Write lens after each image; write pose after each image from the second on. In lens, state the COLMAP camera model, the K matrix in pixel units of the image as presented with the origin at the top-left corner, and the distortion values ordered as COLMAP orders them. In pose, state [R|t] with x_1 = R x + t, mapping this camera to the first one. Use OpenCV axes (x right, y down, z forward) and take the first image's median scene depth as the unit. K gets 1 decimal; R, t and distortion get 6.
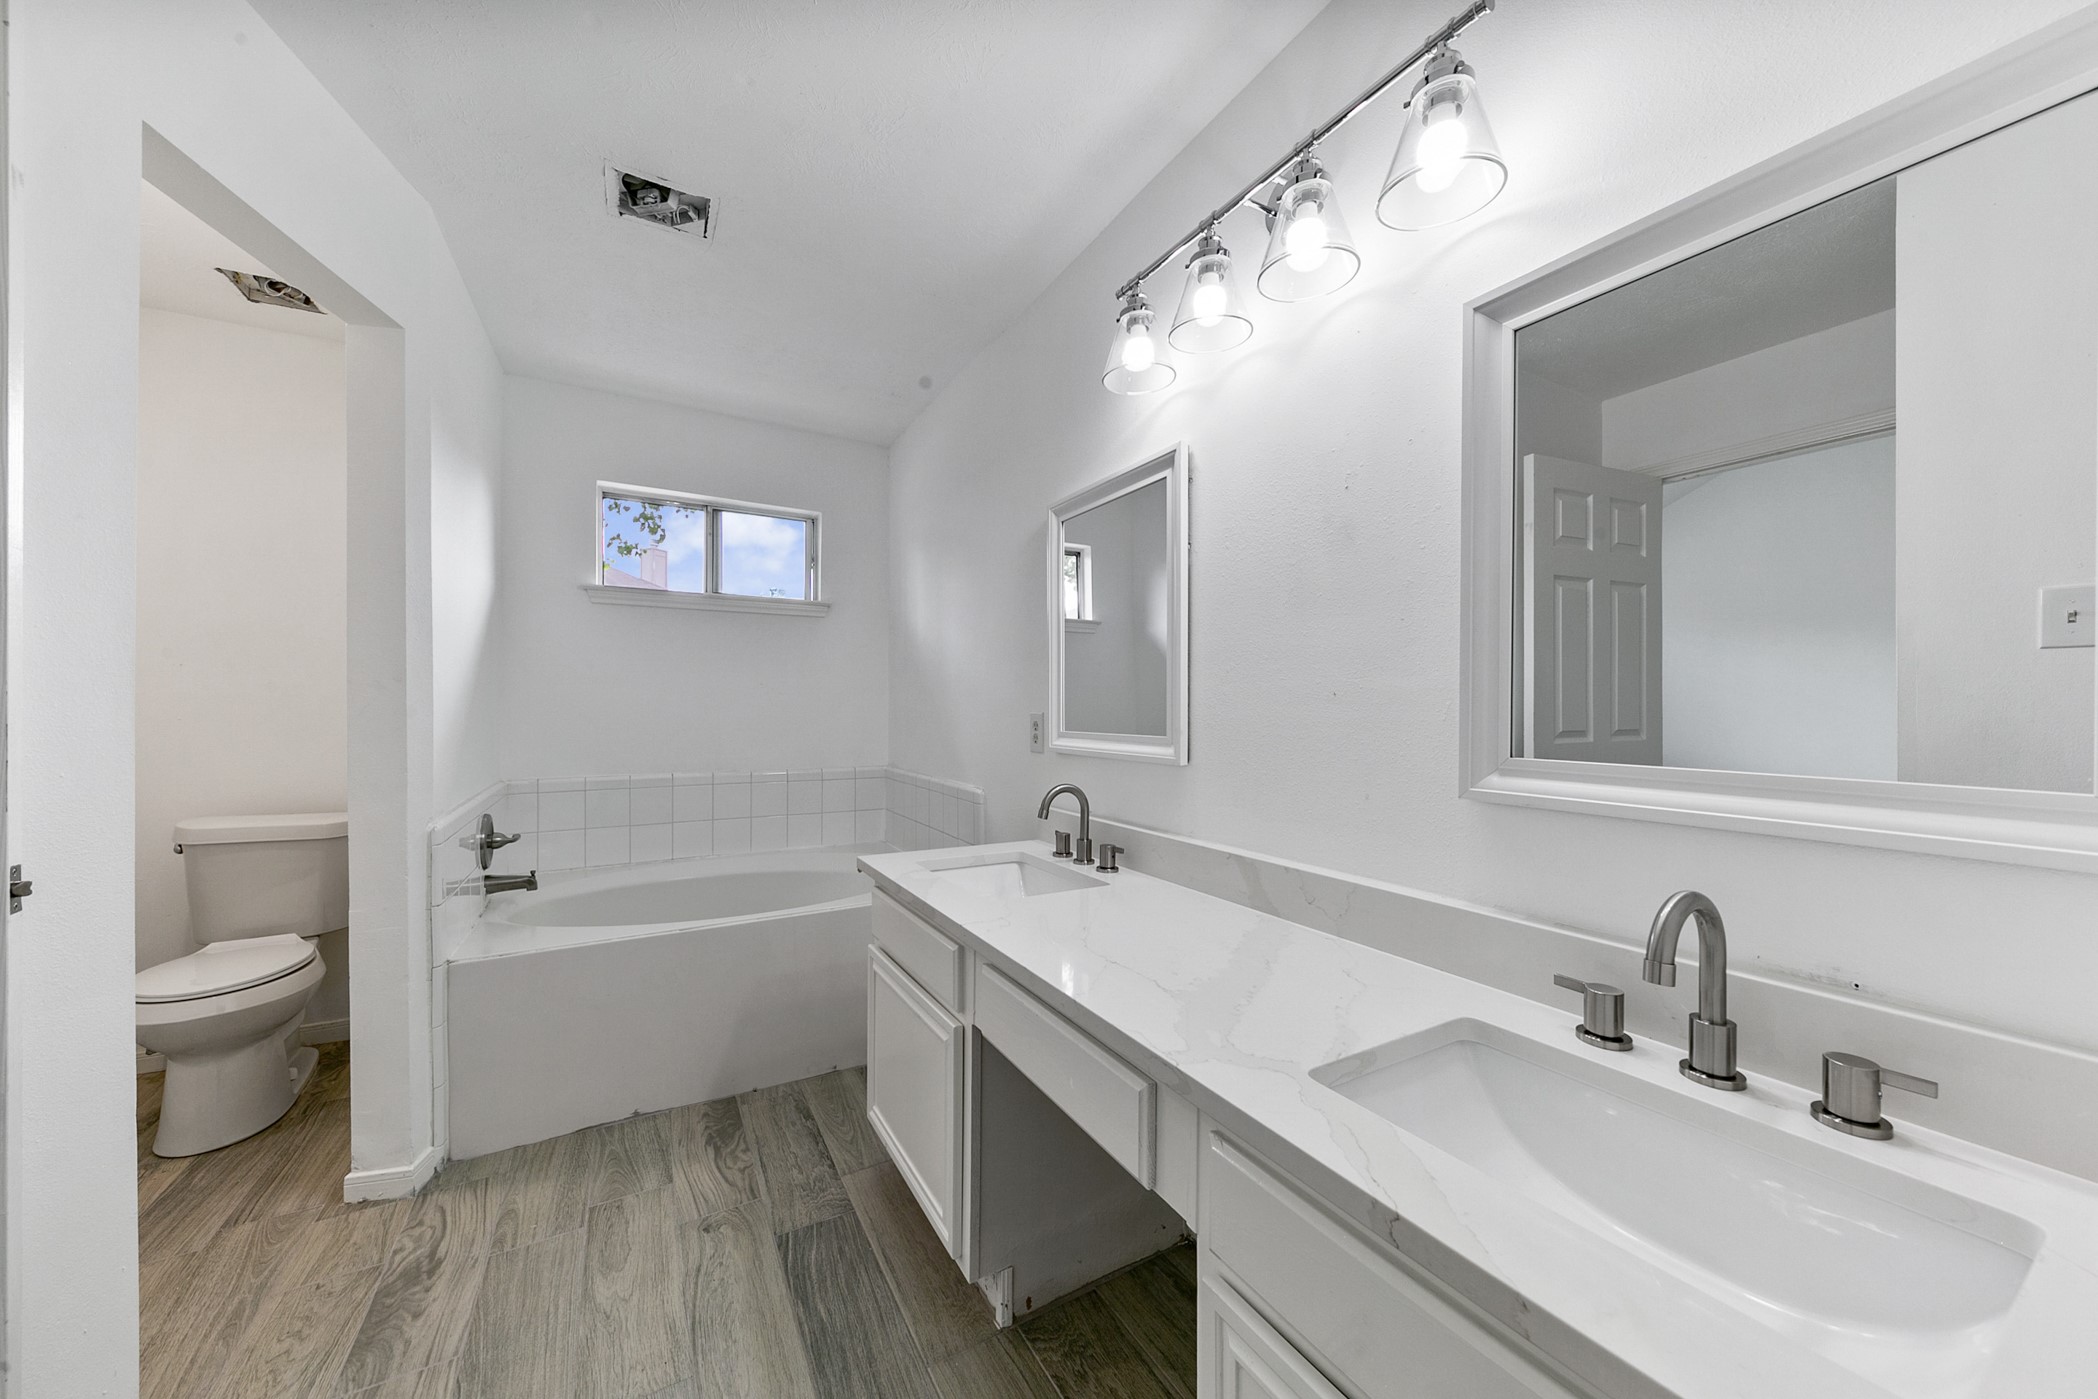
lens RADIAL K [[722.7, 0, 1051.6], [0, 722.7, 704.2], [0, 0, 1]] dist [0.012760, -0.005182]
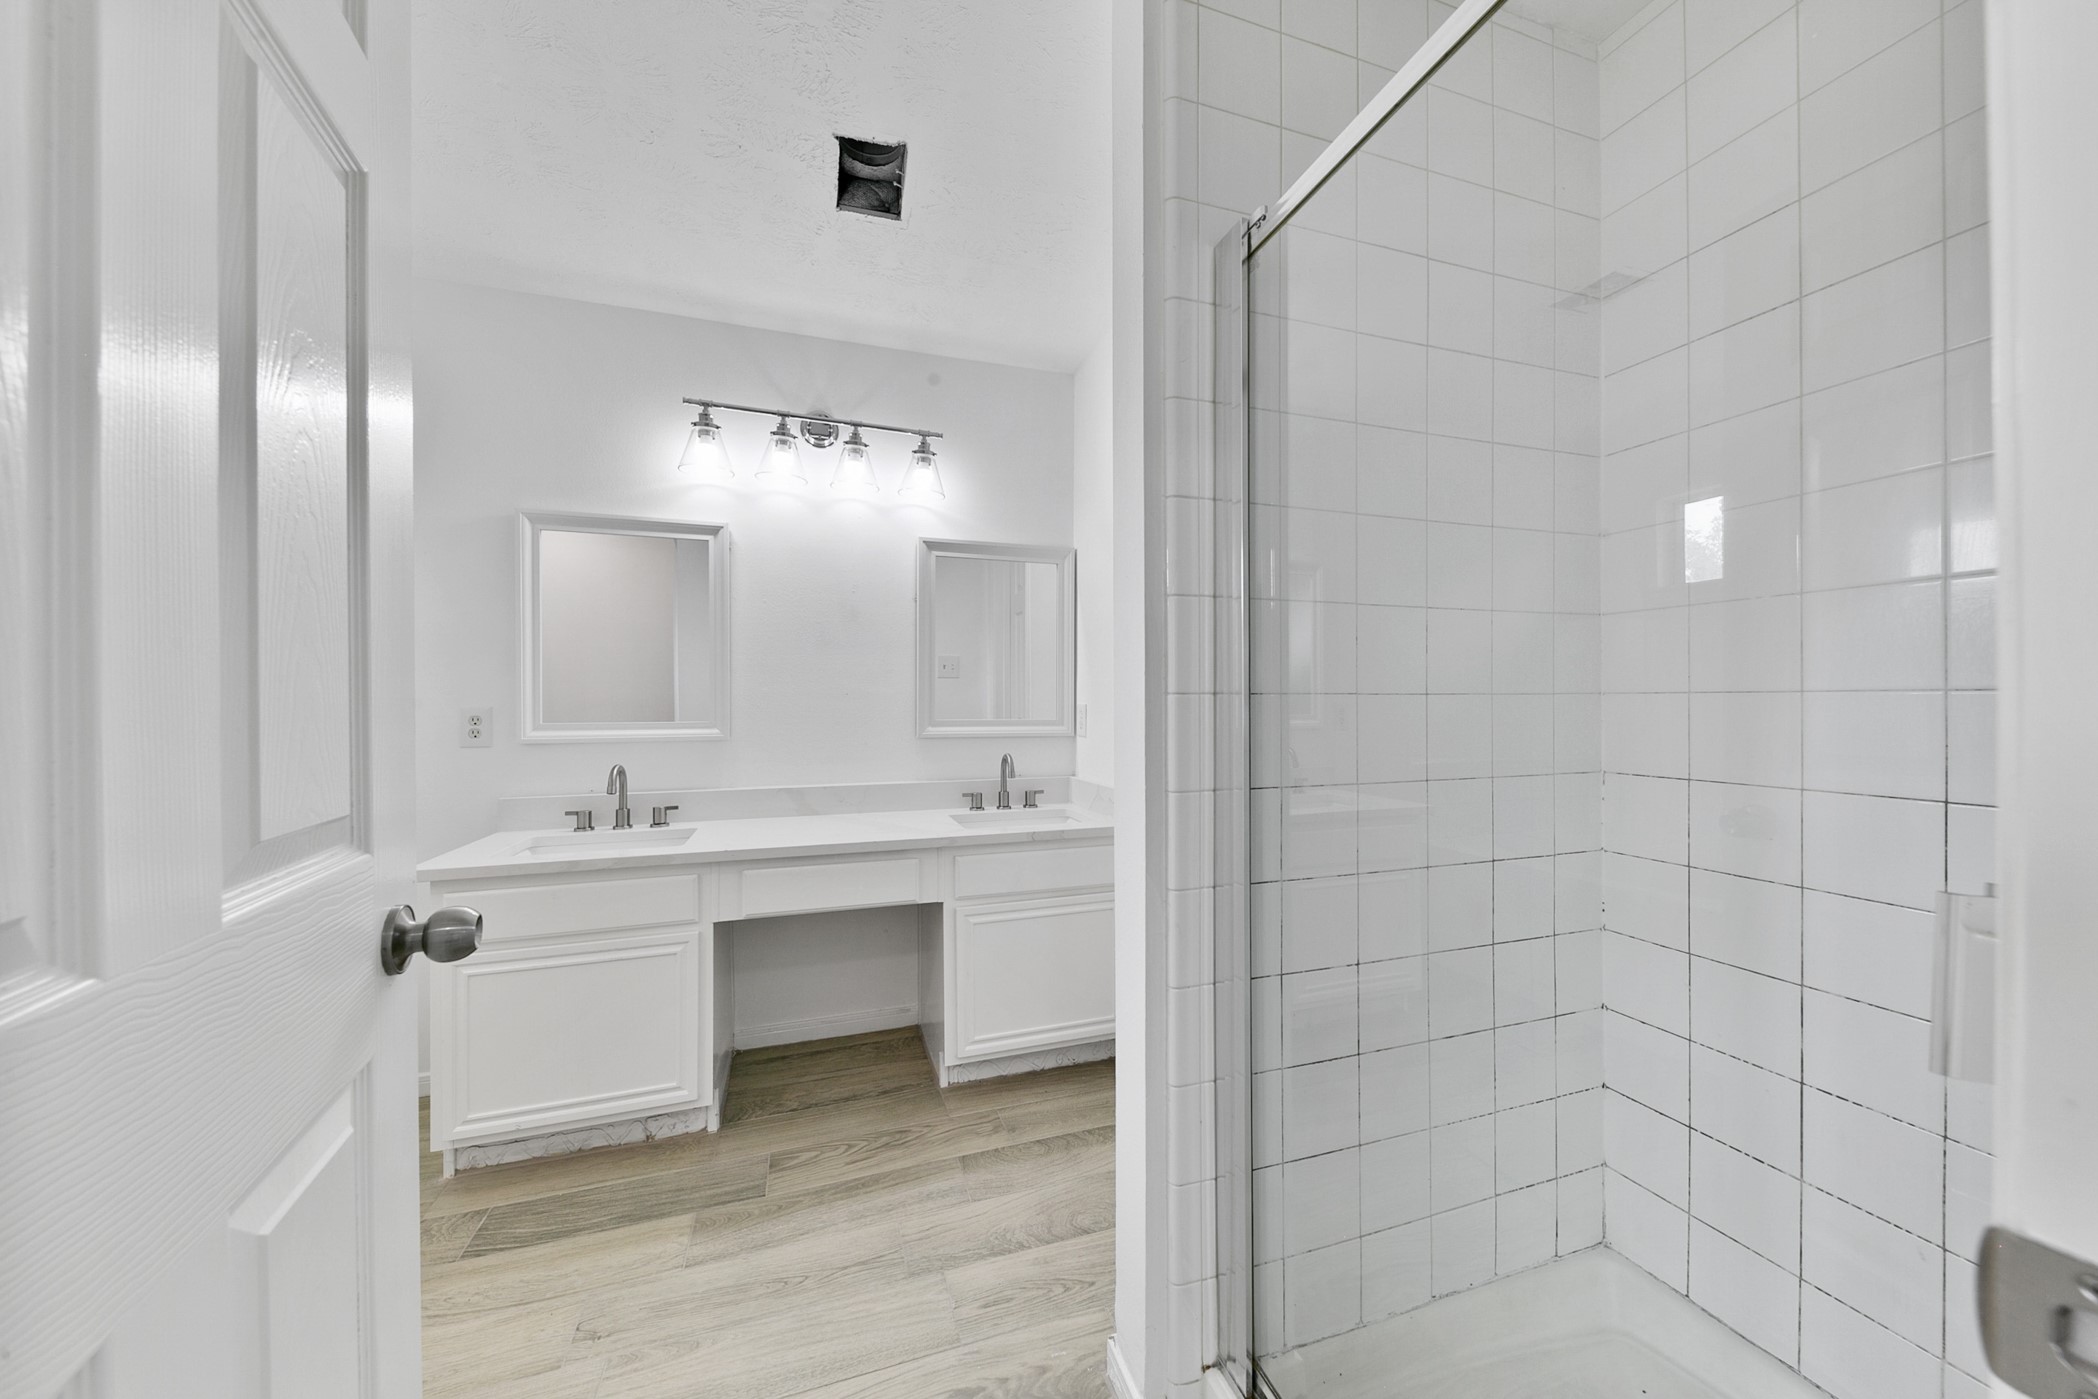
lens RADIAL K [[719.9, 0, 1048.9], [0, 719.9, 694.9], [0, 0, 1]] dist [0.014282, -0.005708]
pose [[0.196673, 0.010330, 0.980415, -1.311209], [-0.000162, 0.999945, -0.010503, 0.008272], [-0.980469, 0.001907, 0.196664, 0.066973]]
